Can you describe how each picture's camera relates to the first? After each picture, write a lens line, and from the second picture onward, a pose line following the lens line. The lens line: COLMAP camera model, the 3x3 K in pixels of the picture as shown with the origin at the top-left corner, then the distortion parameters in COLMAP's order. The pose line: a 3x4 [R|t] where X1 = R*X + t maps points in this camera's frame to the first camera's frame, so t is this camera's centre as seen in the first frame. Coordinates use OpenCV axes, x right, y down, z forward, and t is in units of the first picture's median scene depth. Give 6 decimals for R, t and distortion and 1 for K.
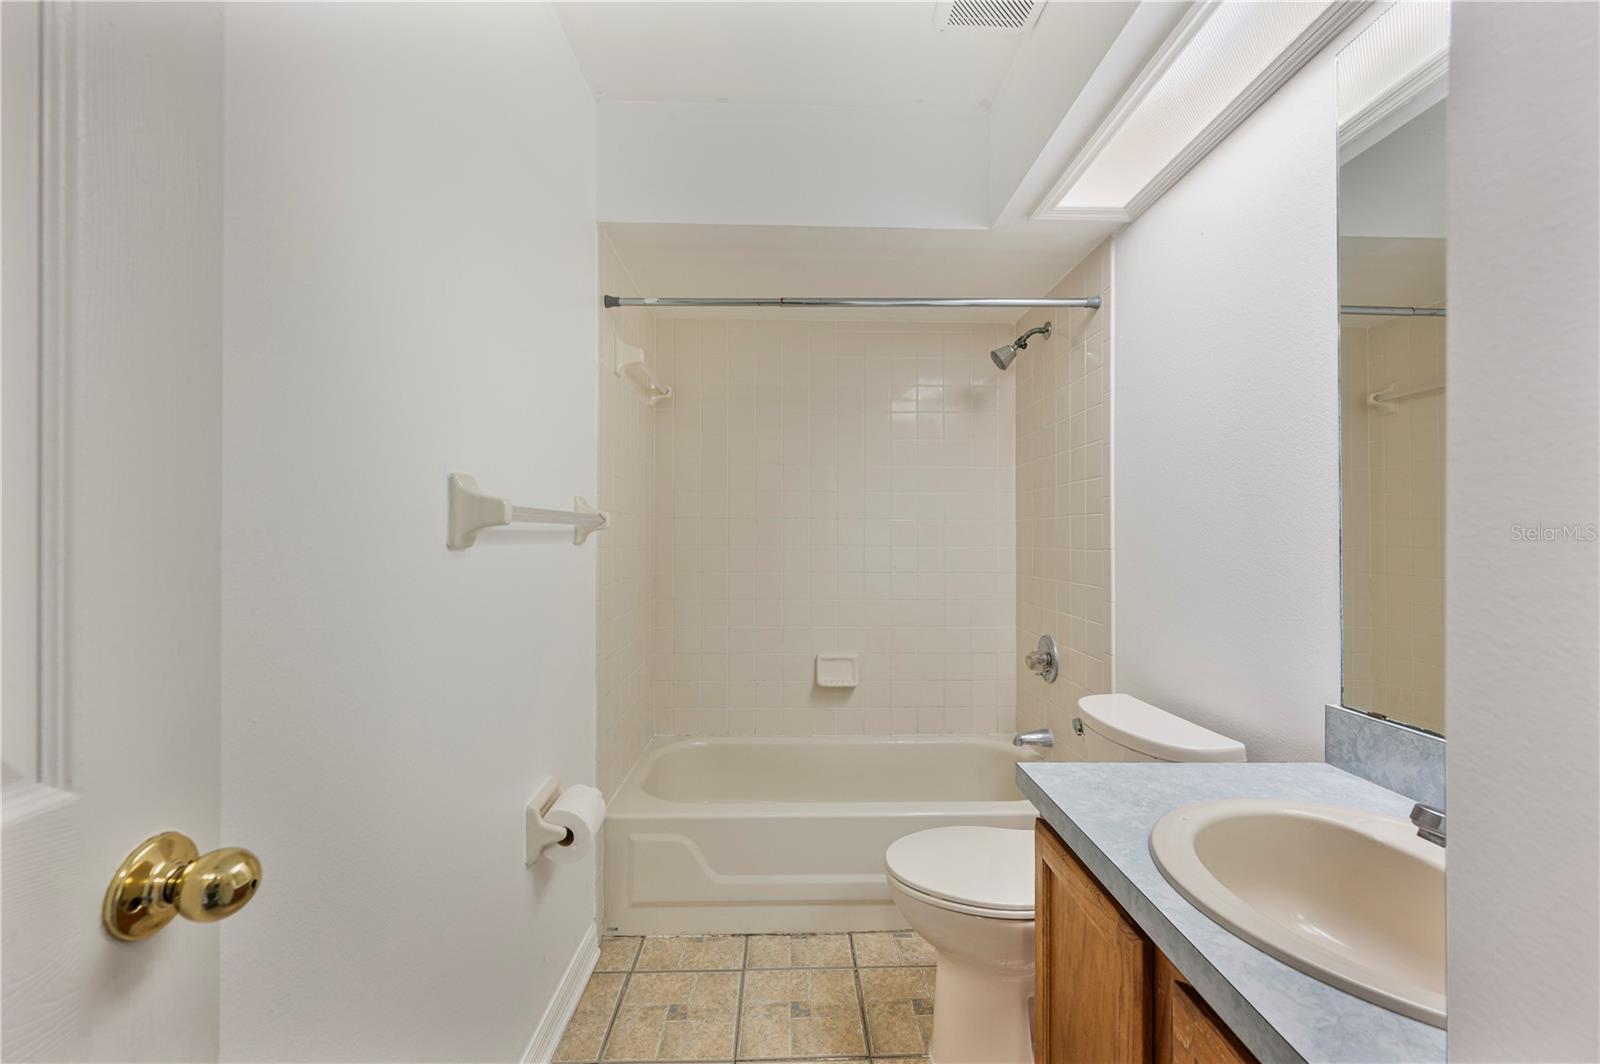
lens RADIAL K [[628.1, 0, 797.2], [0, 628.1, 530.9], [0, 0, 1]] dist [-0.001360, -0.000012]
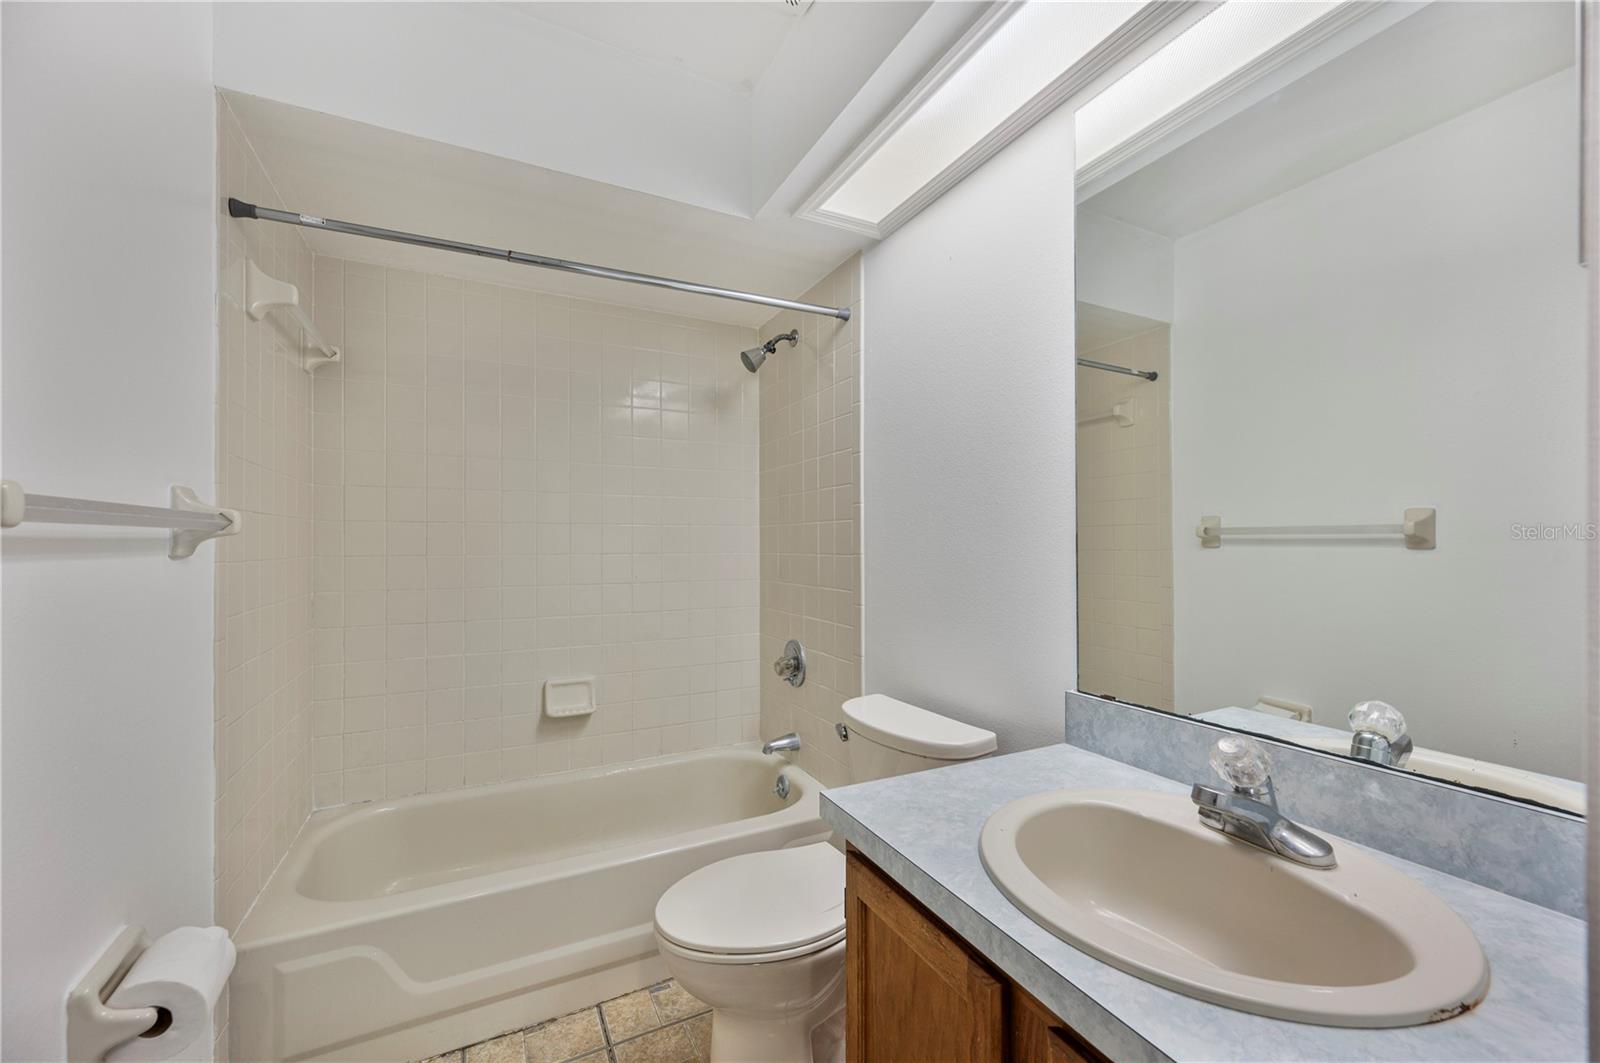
lens RADIAL K [[628.1, 0, 795.9], [0, 628.1, 537.3], [0, 0, 1]] dist [-0.001360, -0.000012]
pose [[0.903527, -0.002764, 0.428522, -0.041952], [0.002906, 0.999996, 0.000324, 0.000693], [-0.428521, 0.000952, 0.903531, 0.116255]]
